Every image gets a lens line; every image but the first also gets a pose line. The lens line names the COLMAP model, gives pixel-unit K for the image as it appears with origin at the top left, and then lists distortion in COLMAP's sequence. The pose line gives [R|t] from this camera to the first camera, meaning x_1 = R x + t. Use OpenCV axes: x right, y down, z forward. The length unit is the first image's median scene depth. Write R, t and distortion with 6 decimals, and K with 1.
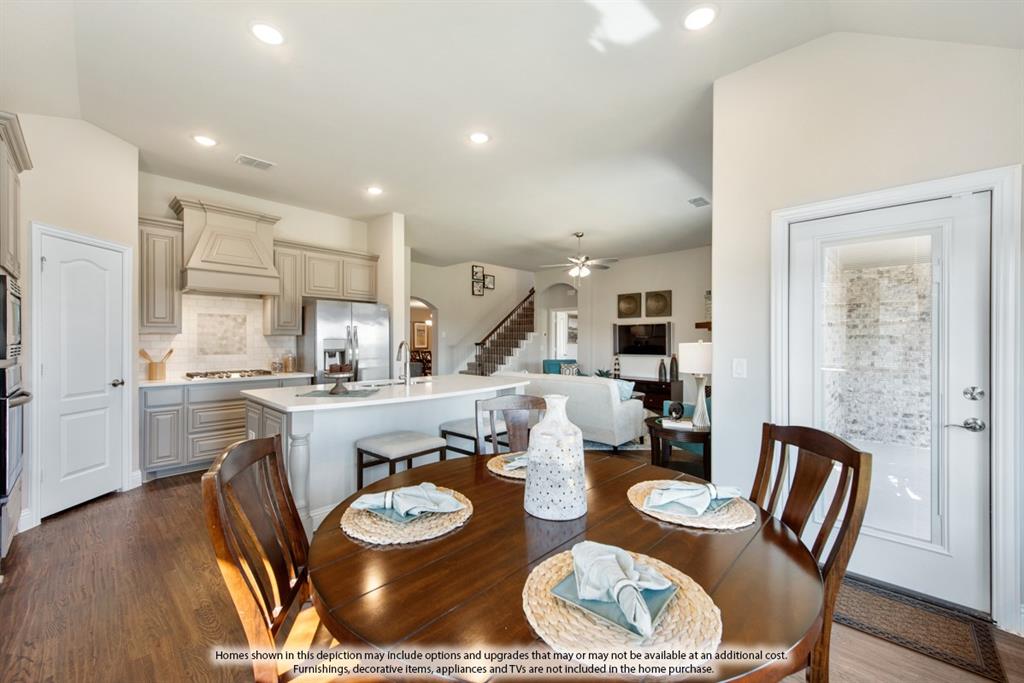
lens RADIAL K [[396.6, 0, 511.1], [0, 396.6, 339.9], [0, 0, 1]] dist [0.010704, -0.001512]
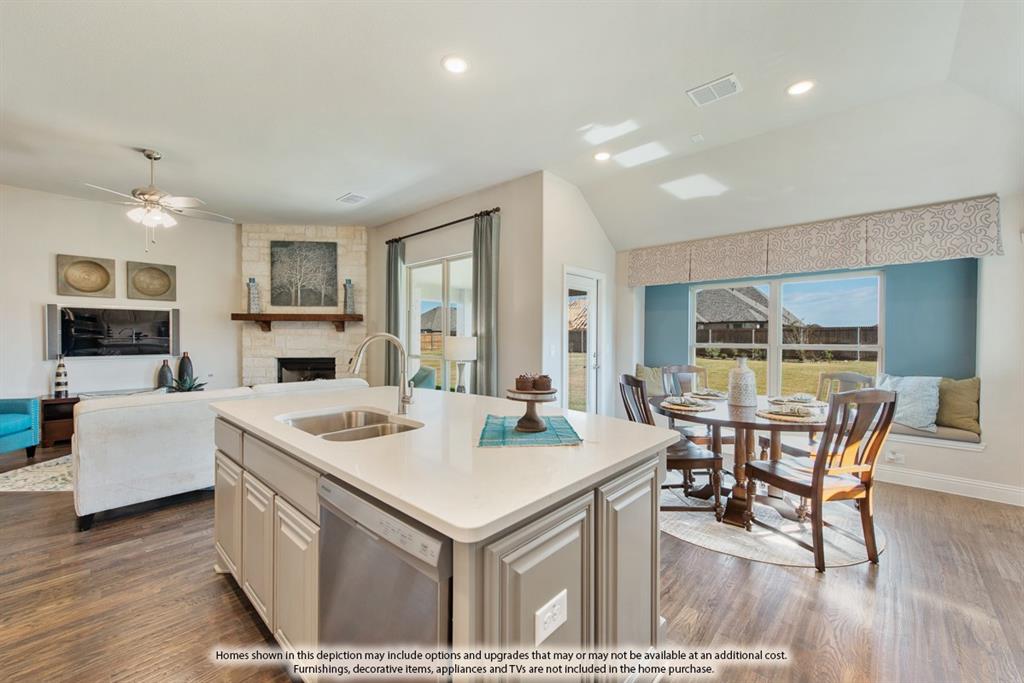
lens RADIAL K [[396.6, 0, 504.3], [0, 396.6, 341.0], [0, 0, 1]] dist [0.010704, -0.001512]
pose [[-0.010766, -0.011317, 0.999878, -0.563512], [-0.005178, 0.999923, 0.011261, 0.004697], [-0.999929, -0.005056, -0.010823, 0.628920]]
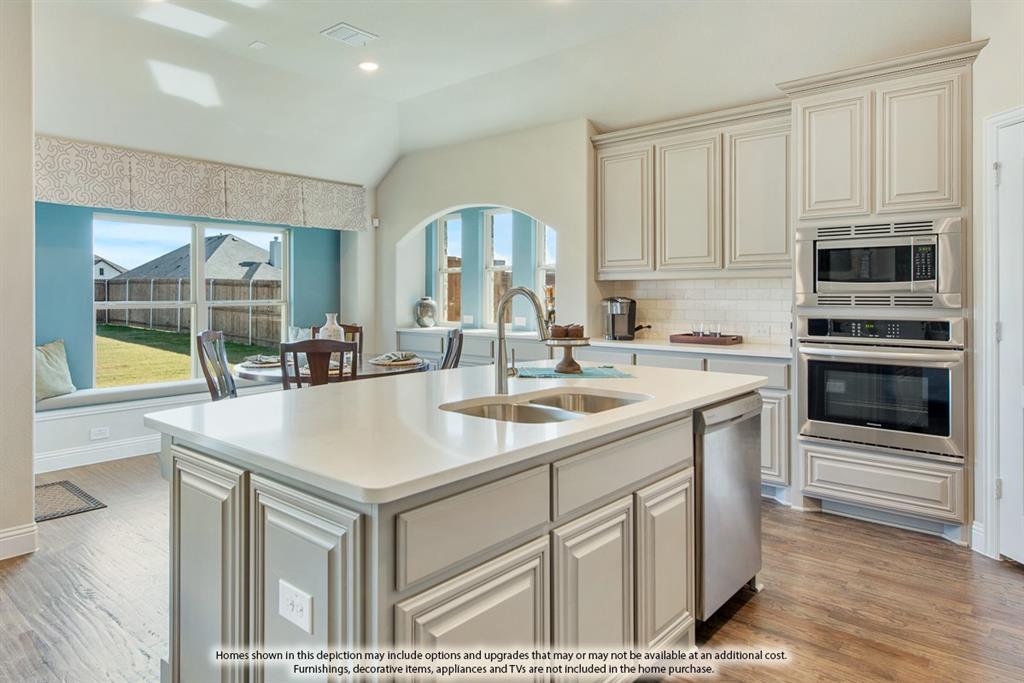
lens RADIAL K [[635.1, 0, 473.9], [0, 635.1, 294.4], [0, 0, 1]] dist [0.007314, -0.001739]
pose [[-0.999666, 0.000249, -0.025851, -0.155408], [0.000252, 1.000000, -0.000120, 0.007316], [0.025851, -0.000127, -0.999666, 1.187777]]
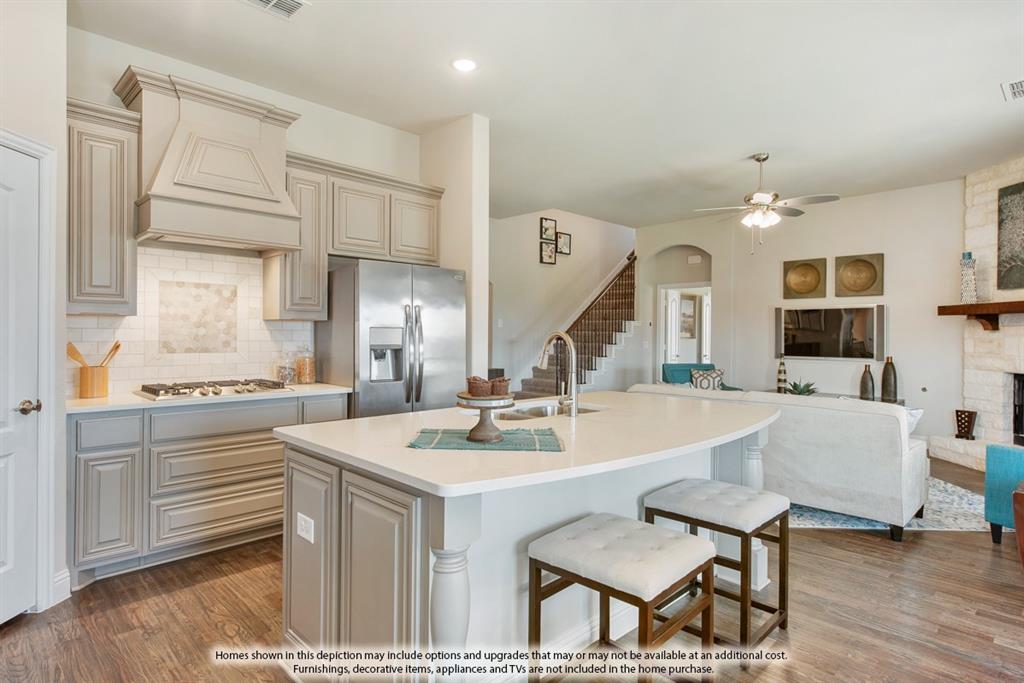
lens RADIAL K [[544.4, 0, 516.5], [0, 544.4, 333.3], [0, 0, 1]] dist [0.016603, -0.008217]
pose [[0.999496, 0.007654, -0.030801, -0.224742], [-0.007617, 0.999970, 0.001306, 0.003781], [0.030810, -0.001070, 0.999525, 0.208196]]
